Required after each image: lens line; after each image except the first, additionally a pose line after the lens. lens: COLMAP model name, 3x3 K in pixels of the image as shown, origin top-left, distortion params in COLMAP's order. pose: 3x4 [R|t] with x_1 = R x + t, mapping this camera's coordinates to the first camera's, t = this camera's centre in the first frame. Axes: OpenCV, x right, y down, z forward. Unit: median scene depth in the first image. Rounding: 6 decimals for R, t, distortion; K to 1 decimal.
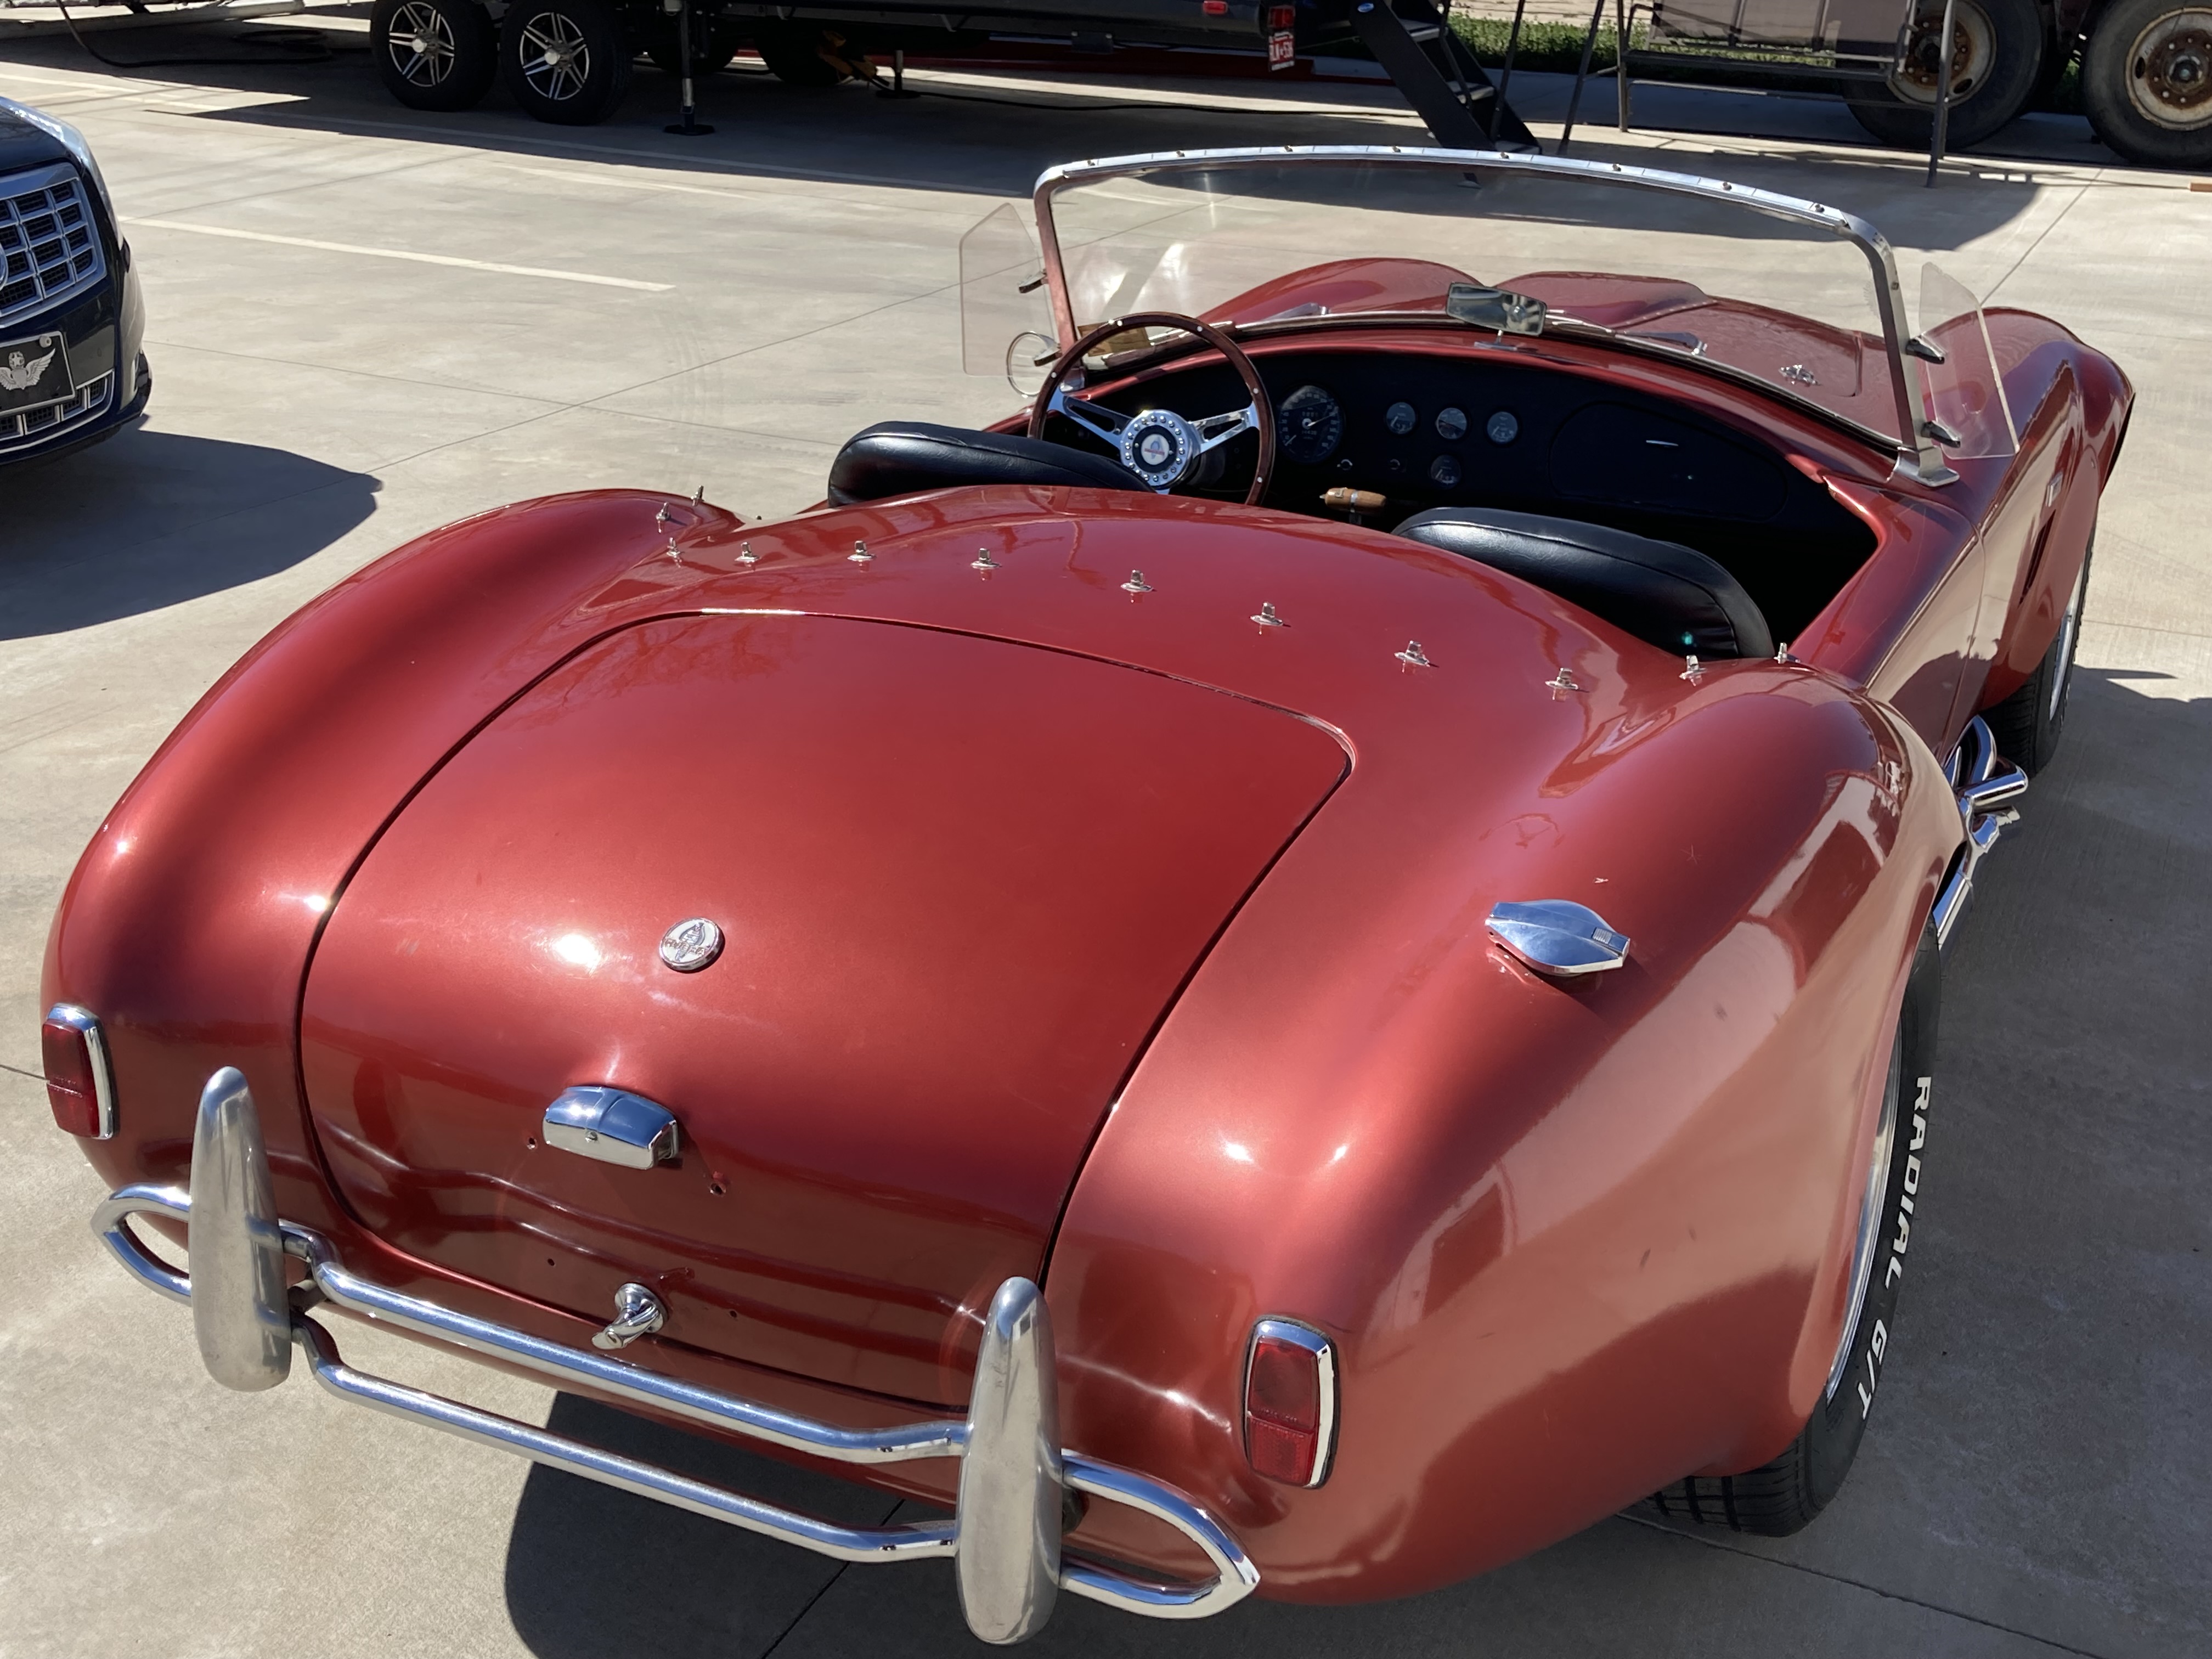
lens RADIAL K [[2540.5, 0, 1118.5], [0, 2540.5, 833.1], [0, 0, 1]] dist [0.003308, 0.000000]
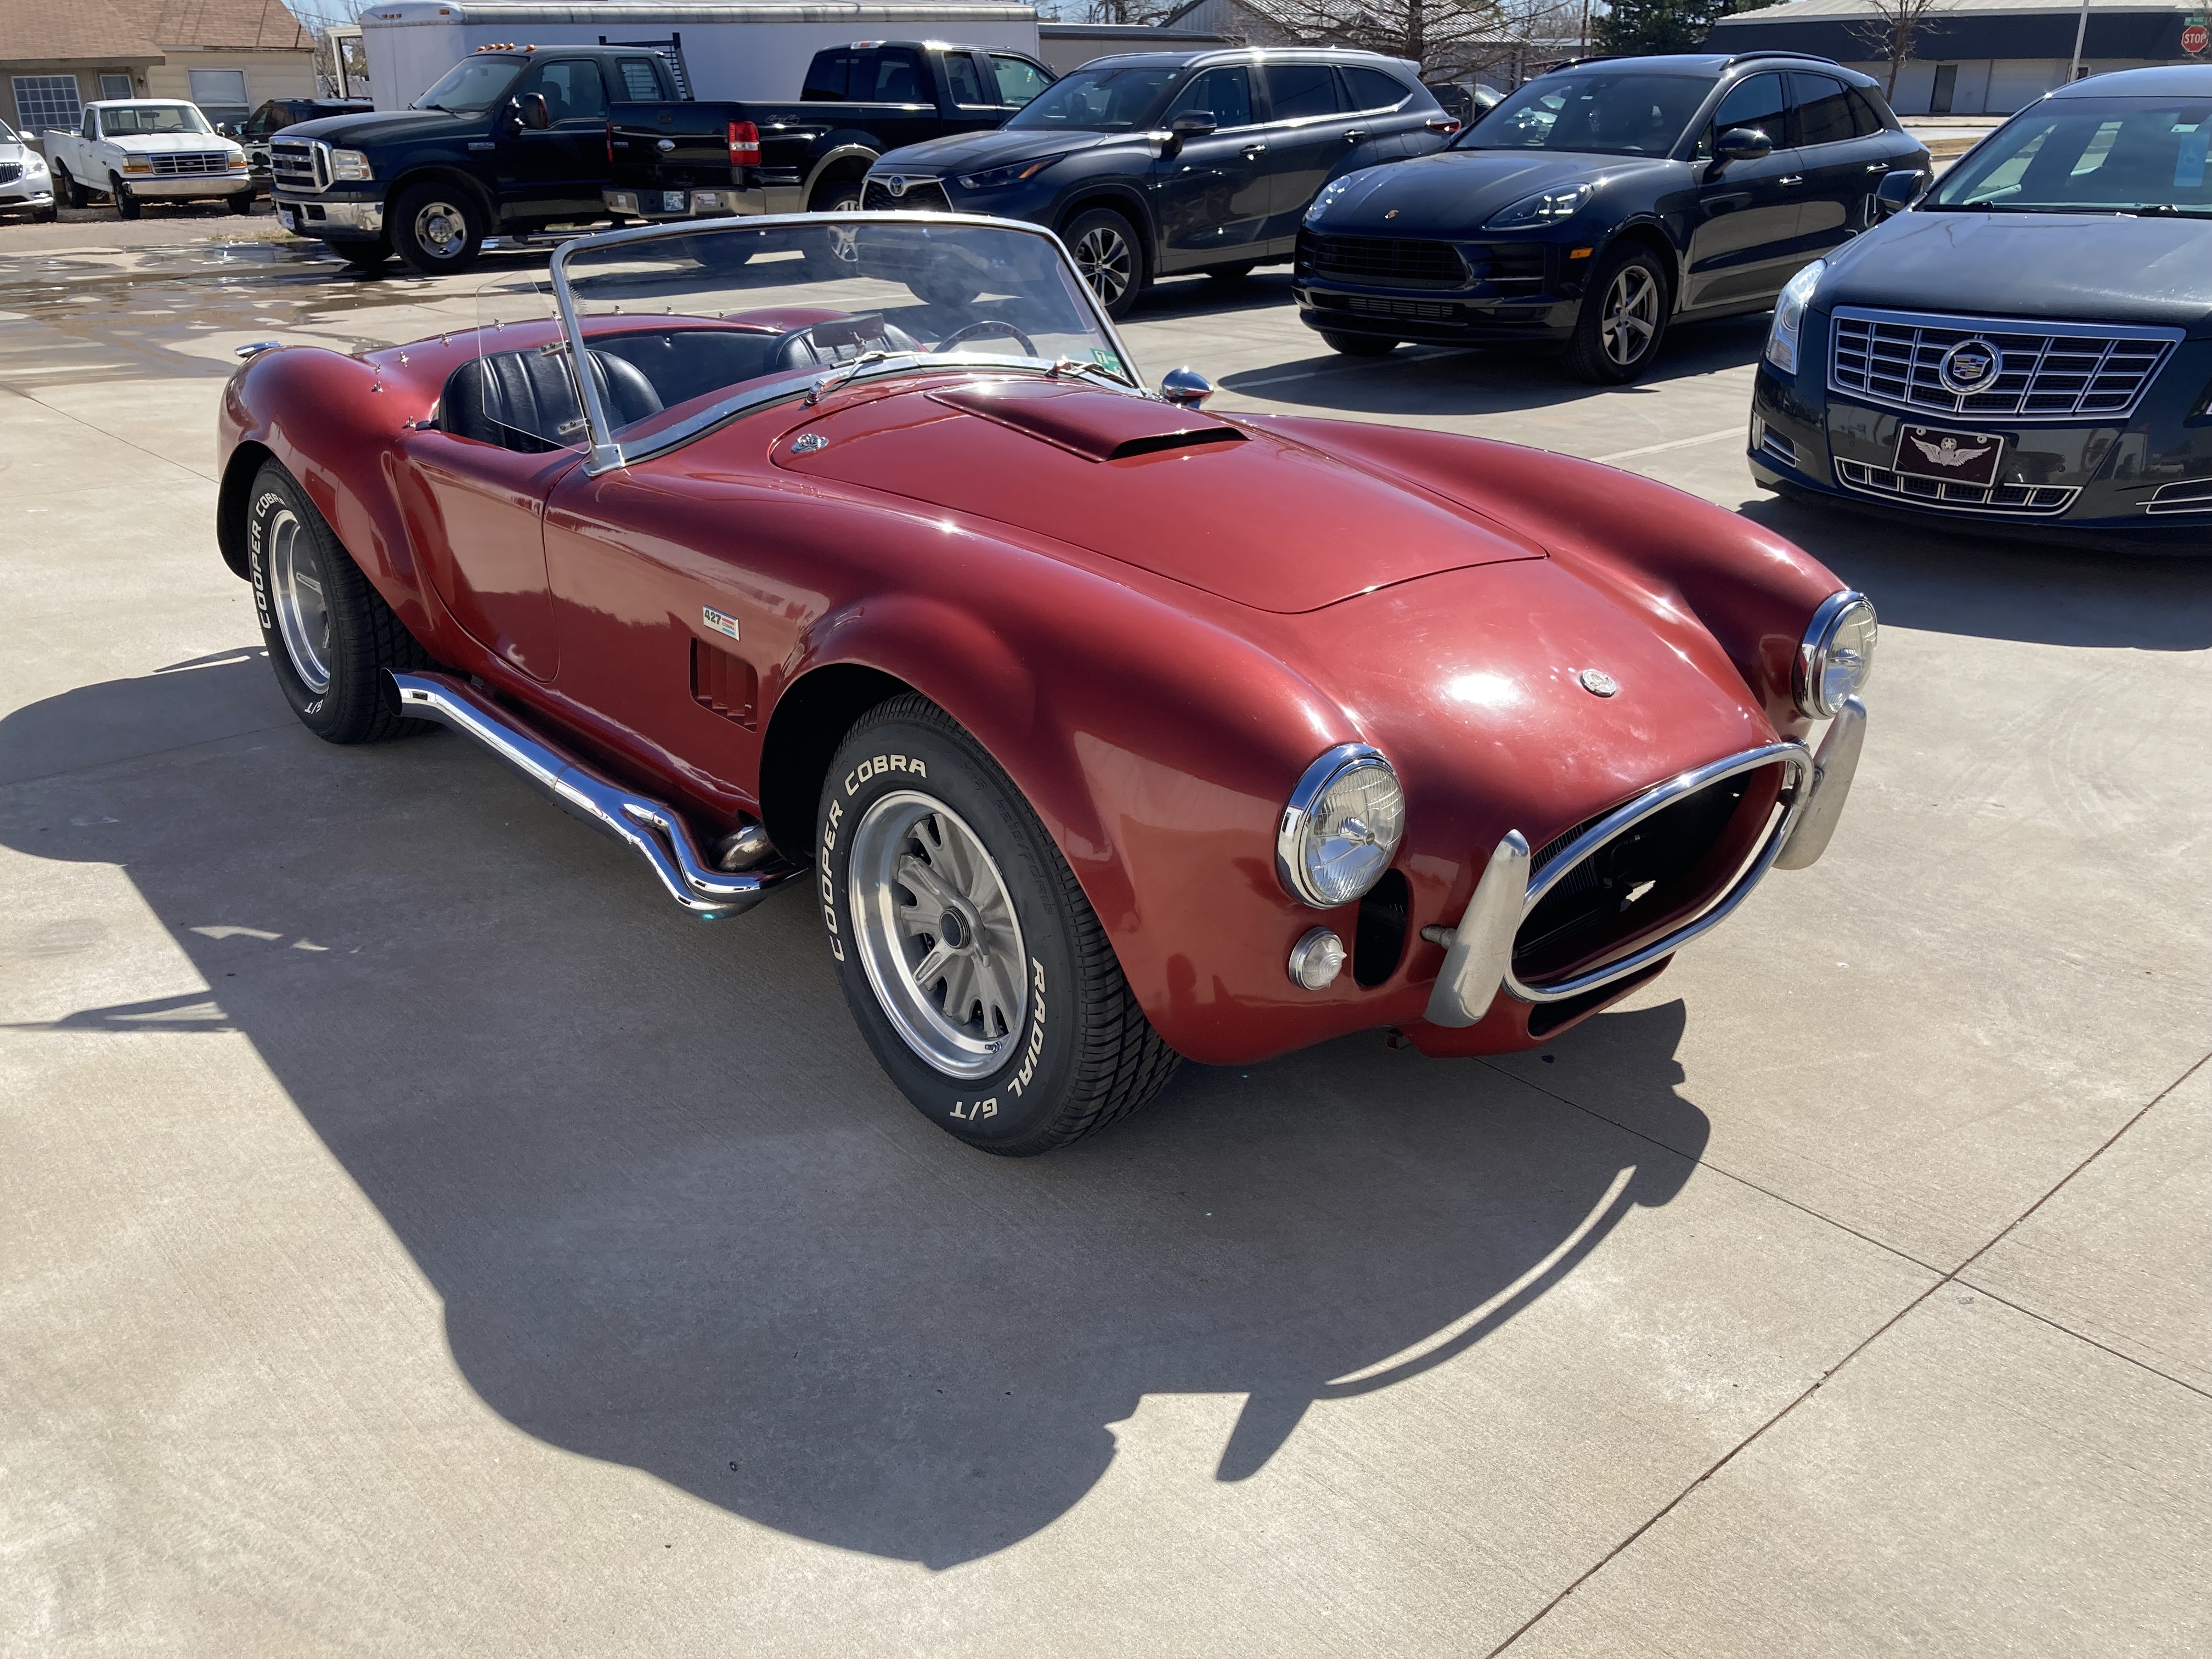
lens RADIAL K [[1827.5, 0, 1114.9], [0, 1827.5, 826.1], [0, 0, 1]] dist [0.006880, 0.015192]
pose [[-0.406731, 0.310031, -0.859331, 1.007500], [-0.351477, 0.815140, 0.460446, -0.476765], [0.843228, 0.489313, -0.222574, 1.421819]]
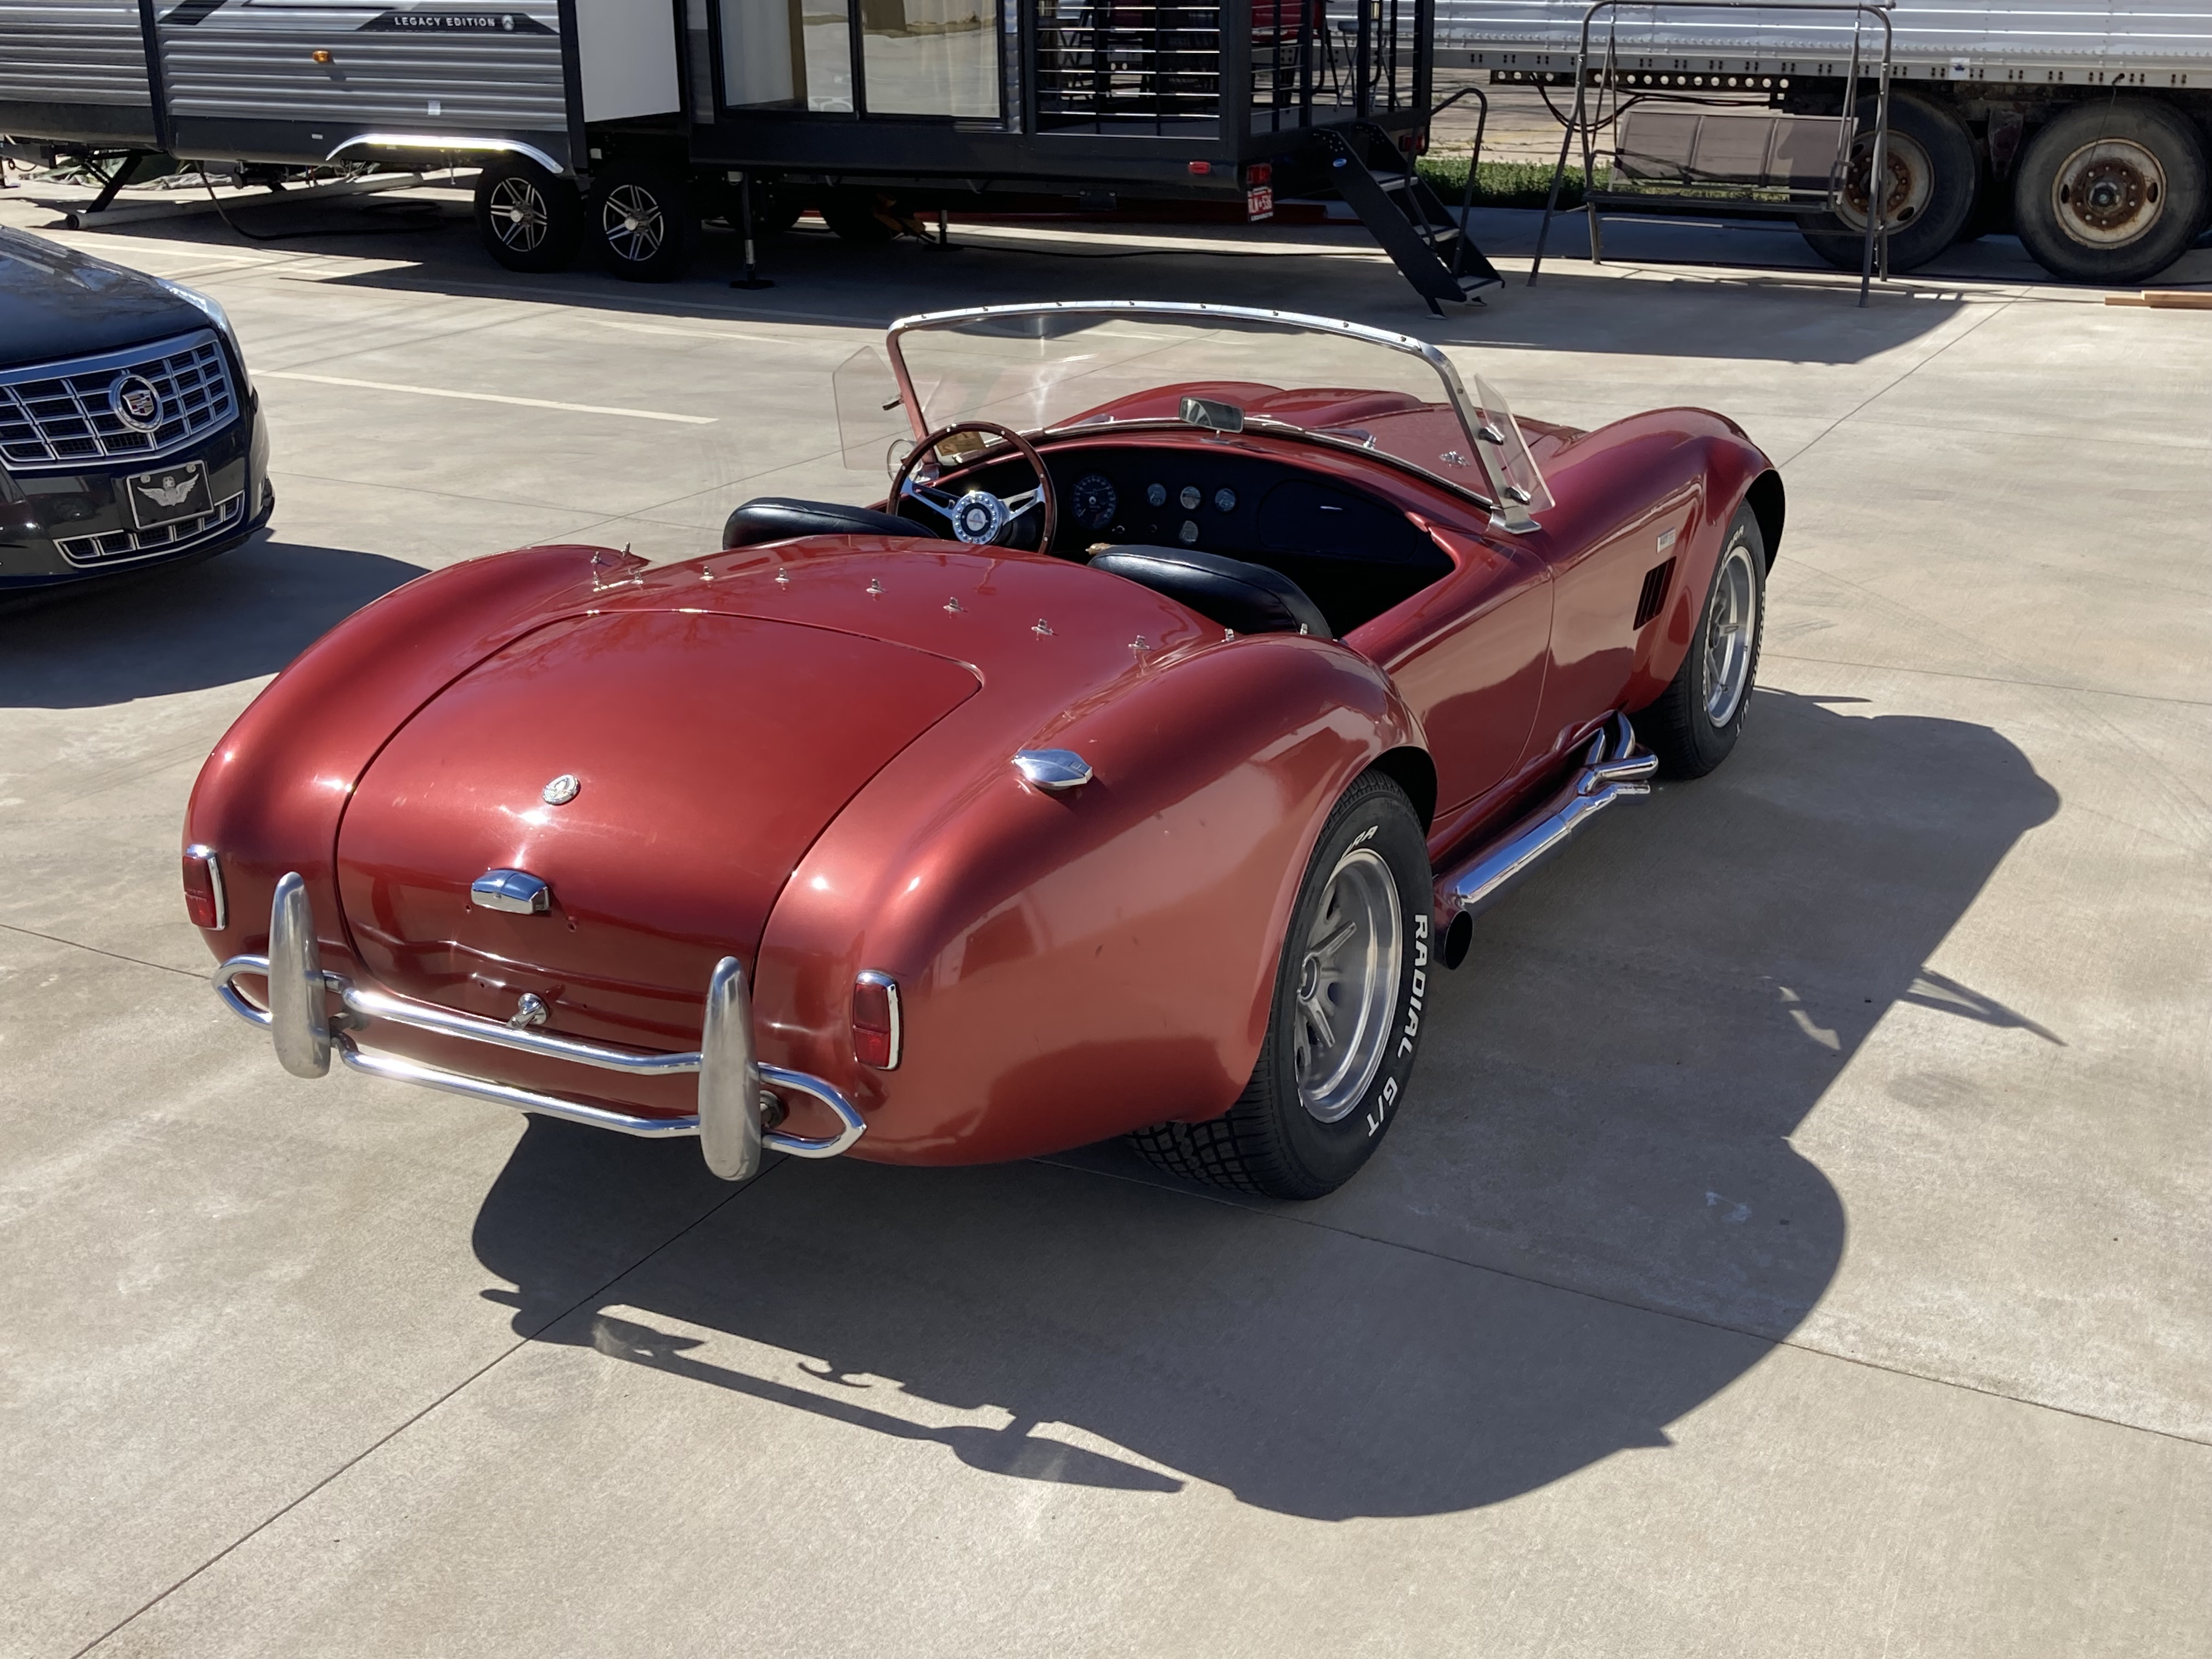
lens RADIAL K [[2540.5, 0, 1098.7], [0, 2540.5, 836.3], [0, 0, 1]] dist [0.003308, 0.000000]
pose [[0.998365, -0.012355, -0.055817, 0.155741], [0.009598, 0.998733, -0.049395, 0.089336], [0.056357, 0.048779, 0.997218, -0.364022]]
